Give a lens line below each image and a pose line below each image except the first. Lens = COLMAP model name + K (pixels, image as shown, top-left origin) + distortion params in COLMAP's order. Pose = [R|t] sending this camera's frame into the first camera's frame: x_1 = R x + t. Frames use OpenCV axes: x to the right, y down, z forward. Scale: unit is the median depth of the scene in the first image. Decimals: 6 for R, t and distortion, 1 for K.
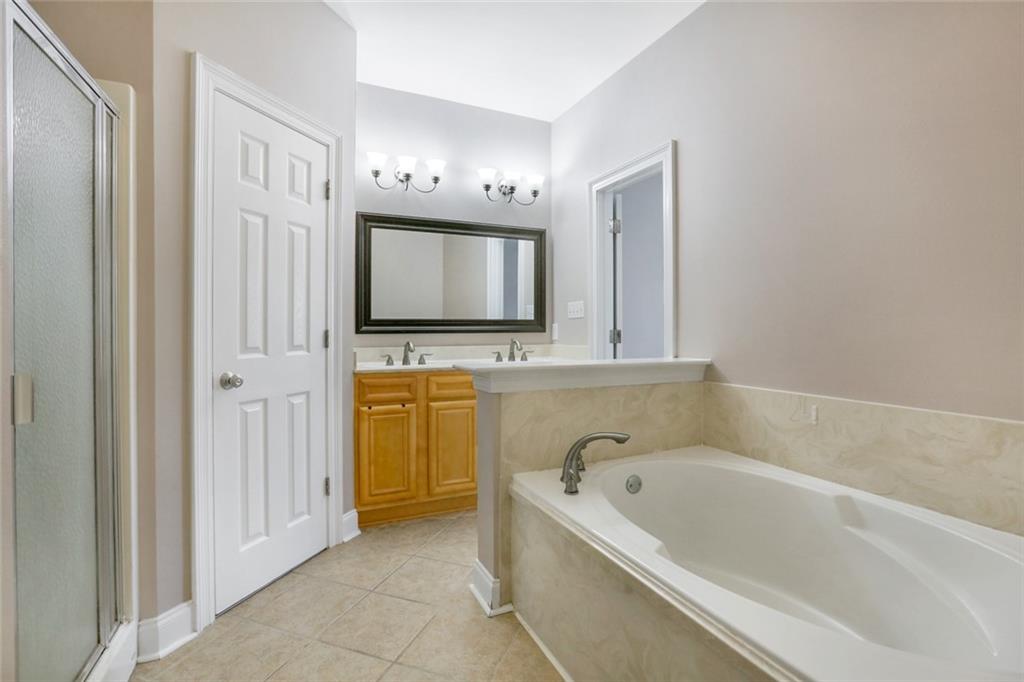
lens RADIAL K [[472.5, 0, 509.3], [0, 472.5, 333.2], [0, 0, 1]] dist [-0.003571, -0.000108]
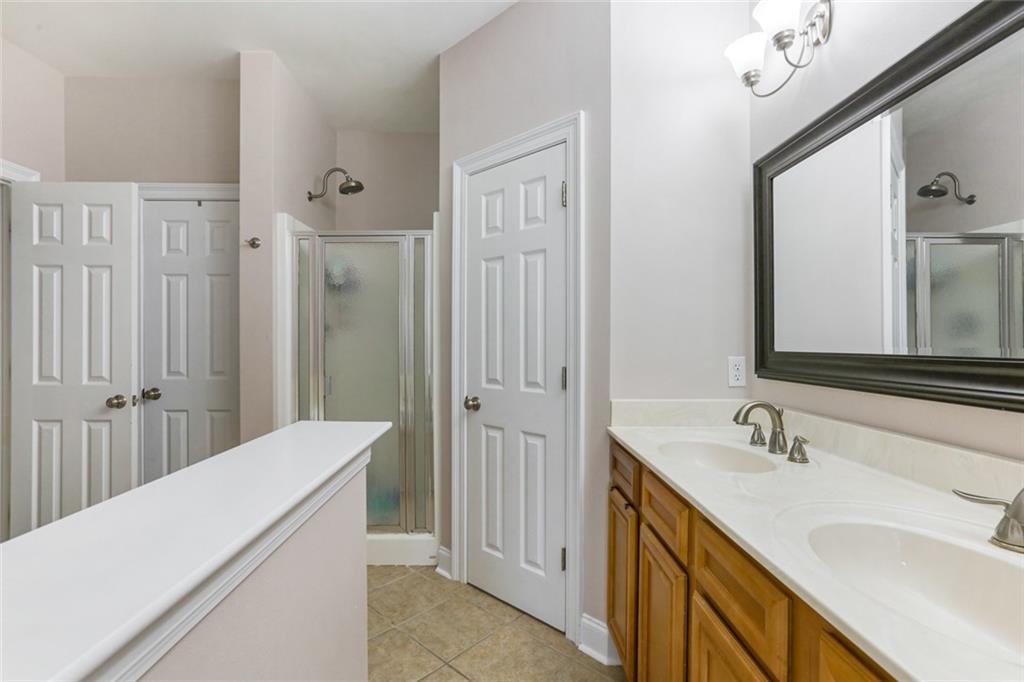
lens RADIAL K [[474.7, 0, 501.7], [0, 474.7, 341.1], [0, 0, 1]] dist [-0.001231, -0.000052]
pose [[-0.399472, 0.012000, -0.916667, 0.433143], [-0.002365, 0.999898, 0.014121, -0.069029], [0.916742, 0.007809, -0.399403, 1.299969]]
